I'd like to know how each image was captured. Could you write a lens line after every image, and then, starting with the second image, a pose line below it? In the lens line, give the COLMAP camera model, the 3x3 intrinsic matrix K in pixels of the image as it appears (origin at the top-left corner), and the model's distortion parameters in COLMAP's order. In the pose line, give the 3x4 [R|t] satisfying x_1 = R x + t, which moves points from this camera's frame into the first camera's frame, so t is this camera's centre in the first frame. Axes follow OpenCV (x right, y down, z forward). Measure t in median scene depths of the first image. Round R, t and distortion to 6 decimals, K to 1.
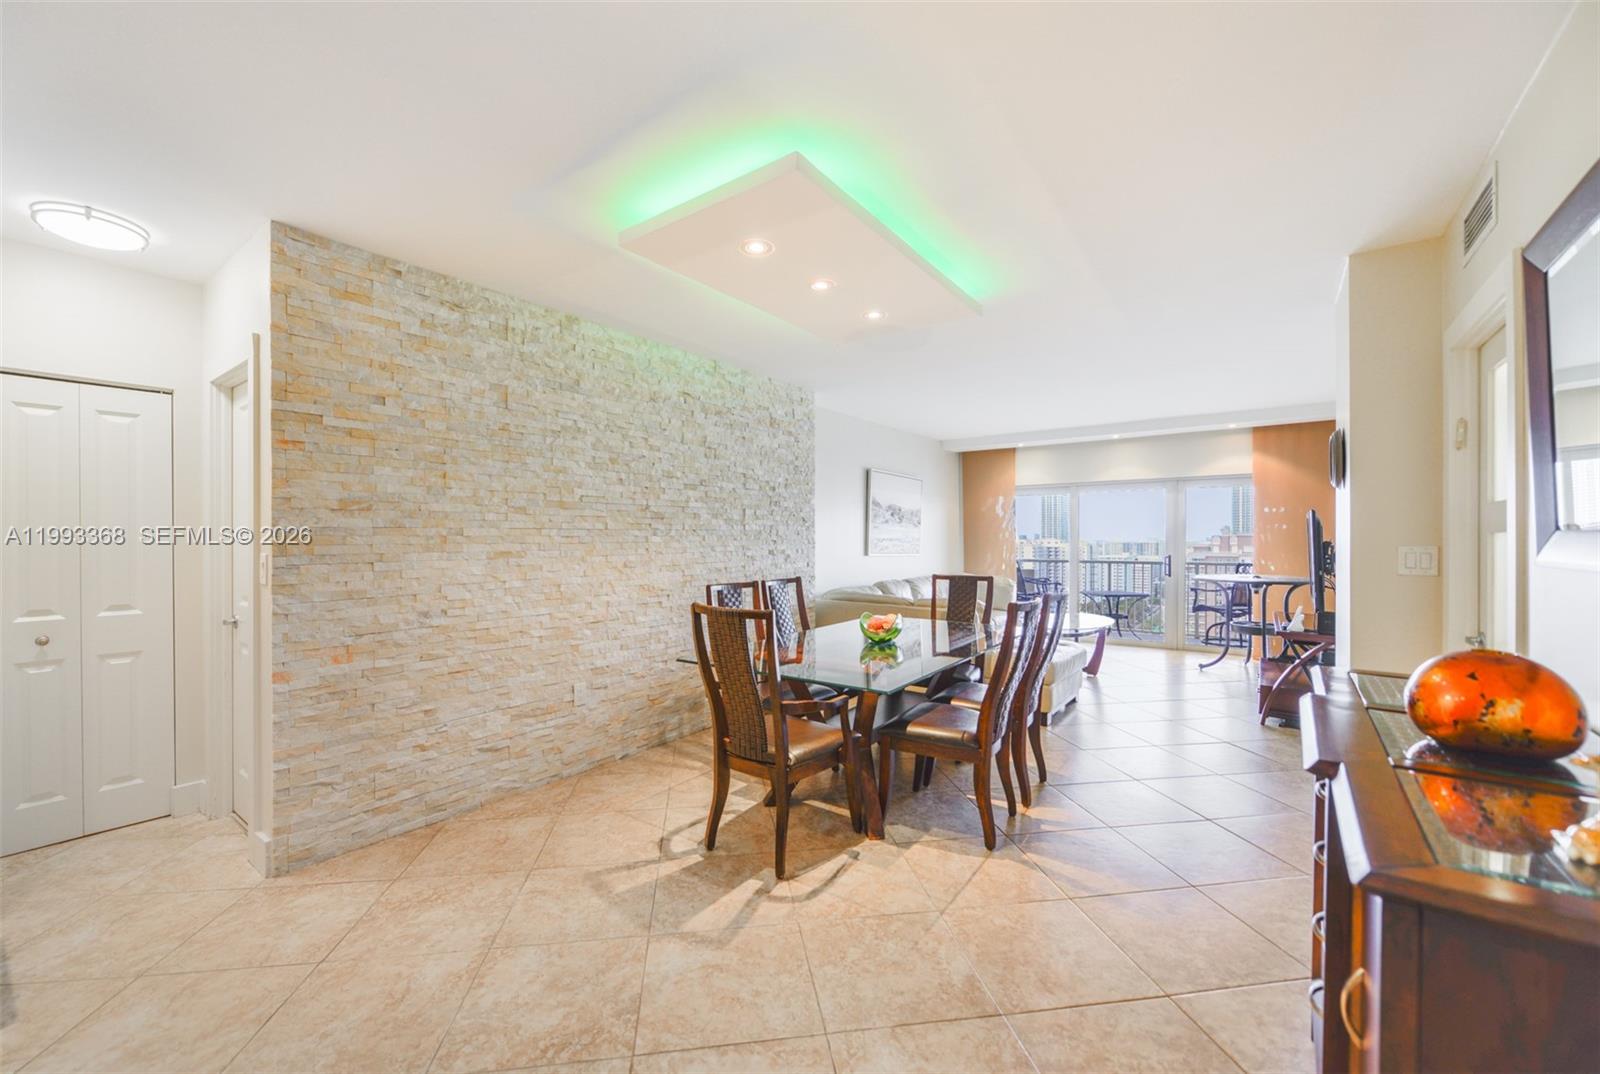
lens RADIAL K [[634.0, 0, 790.0], [0, 634.0, 537.3], [0, 0, 1]] dist [0.001021, -0.000122]
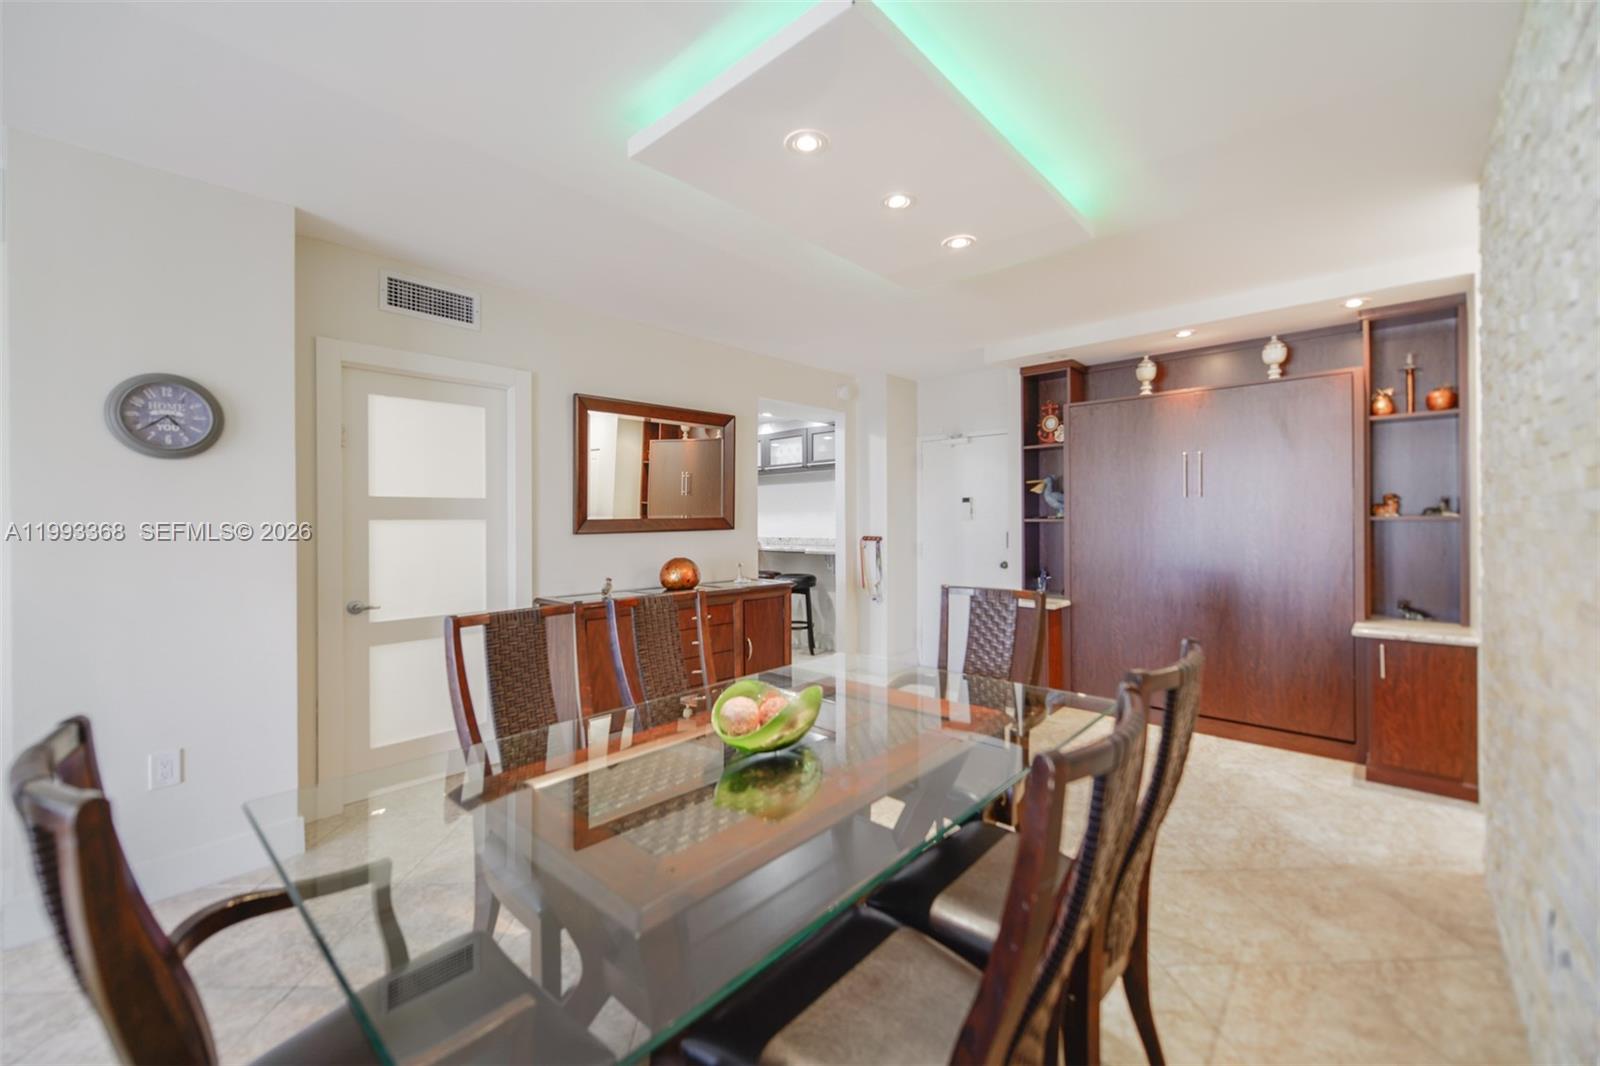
lens RADIAL K [[627.1, 0, 796.1], [0, 627.1, 526.6], [0, 0, 1]] dist [0.003309, 0.000210]
pose [[-0.994735, 0.005723, 0.102321, 0.073853], [0.006525, 0.999951, 0.007504, 0.001606], [-0.102273, 0.008133, -0.994723, 1.368003]]
